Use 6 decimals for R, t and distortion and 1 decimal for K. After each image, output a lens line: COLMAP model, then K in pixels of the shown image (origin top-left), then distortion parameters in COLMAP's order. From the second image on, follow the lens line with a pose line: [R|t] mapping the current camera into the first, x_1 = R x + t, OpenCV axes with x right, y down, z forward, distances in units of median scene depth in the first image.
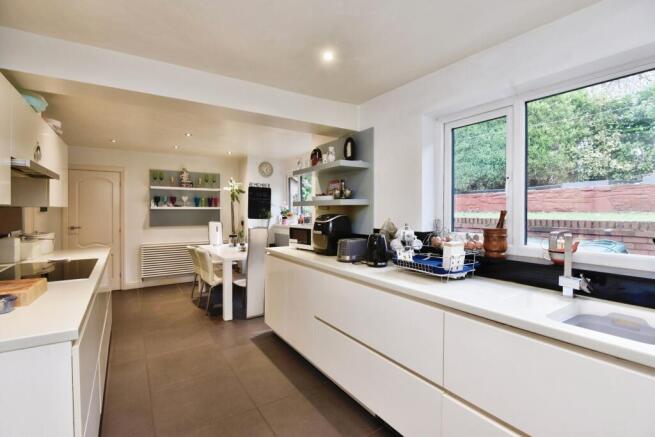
lens RADIAL K [[304.4, 0, 323.8], [0, 304.4, 207.5], [0, 0, 1]] dist [-0.020256, -0.001085]
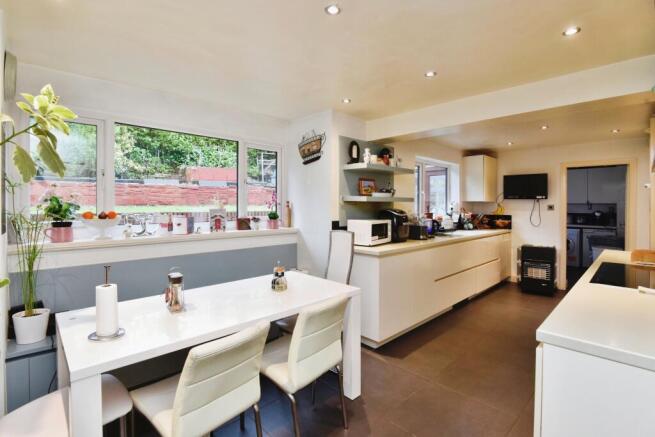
lens RADIAL K [[304.4, 0, 323.8], [0, 304.4, 207.5], [0, 0, 1]] dist [-0.020256, -0.001085]
pose [[-0.188195, -0.016194, 0.981998, -0.487560], [-0.015173, 0.999793, 0.013580, -0.001083], [-0.982015, -0.012344, -0.188402, 0.652980]]
